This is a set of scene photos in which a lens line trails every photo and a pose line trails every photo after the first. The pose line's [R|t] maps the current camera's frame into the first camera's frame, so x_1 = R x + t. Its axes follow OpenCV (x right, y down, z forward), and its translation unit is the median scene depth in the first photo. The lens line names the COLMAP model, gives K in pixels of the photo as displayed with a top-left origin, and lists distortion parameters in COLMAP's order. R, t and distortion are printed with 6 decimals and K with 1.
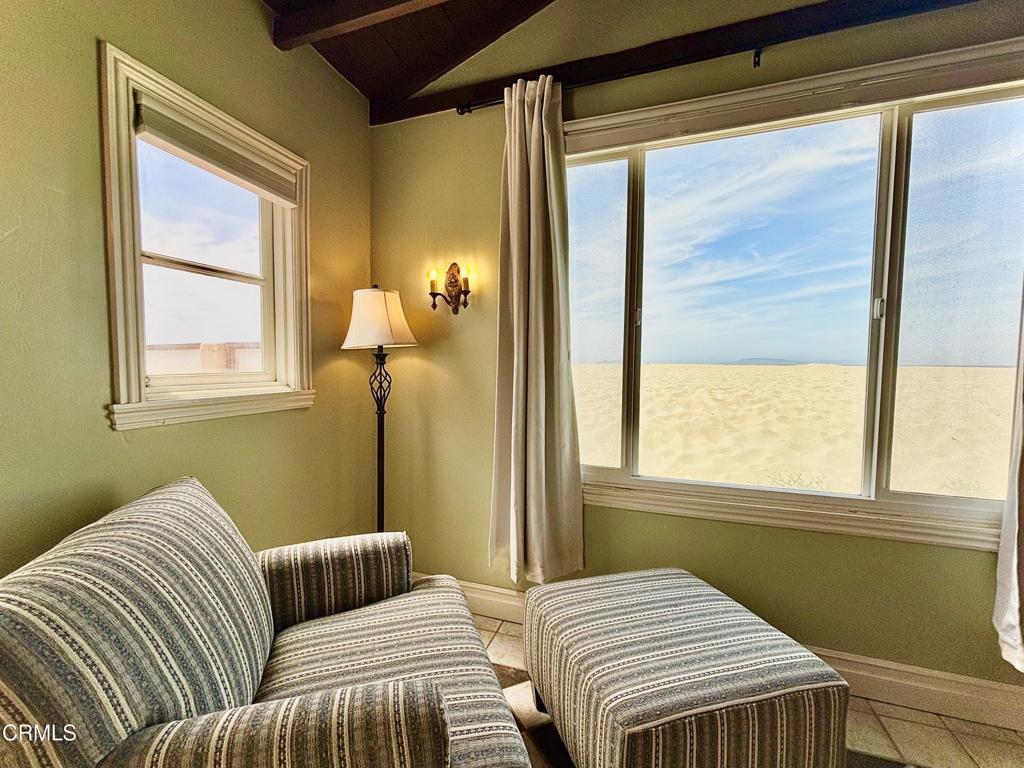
lens RADIAL K [[407.0, 0, 509.0], [0, 407.0, 384.3], [0, 0, 1]] dist [0.000952, -0.000123]
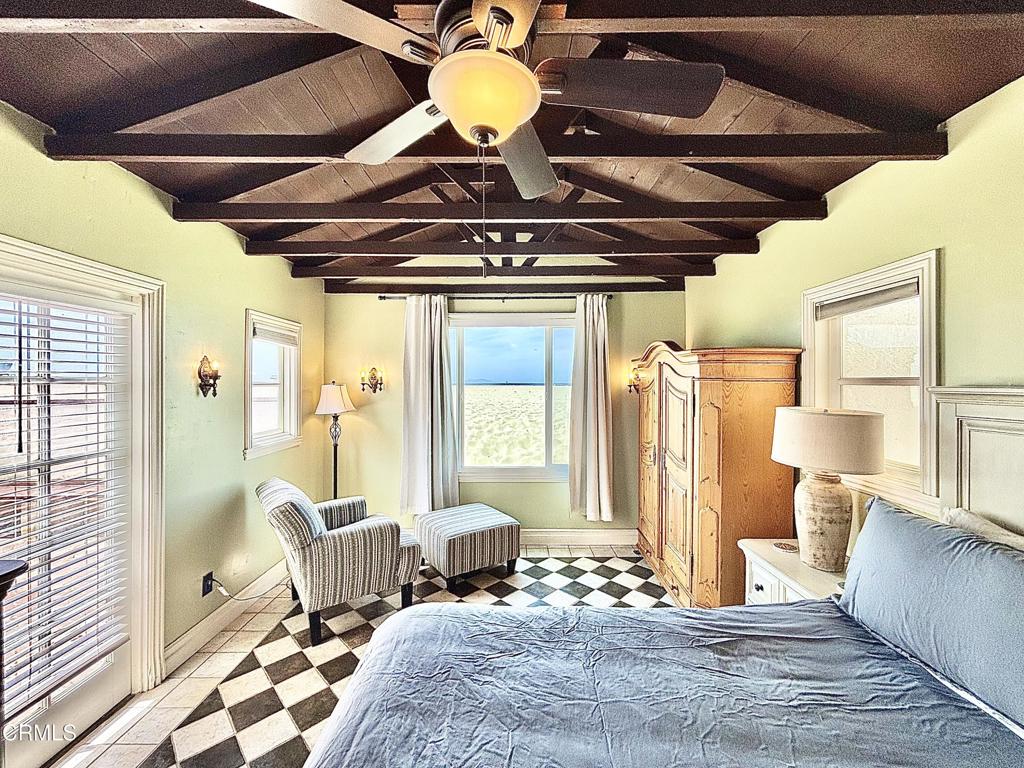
lens RADIAL K [[407.0, 0, 510.5], [0, 407.0, 380.5], [0, 0, 1]] dist [0.000952, -0.000123]
pose [[0.947571, -0.003405, 0.319528, -0.140117], [0.016403, 0.999143, -0.037995, -0.151131], [-0.319125, 0.041244, 0.946815, -1.123444]]
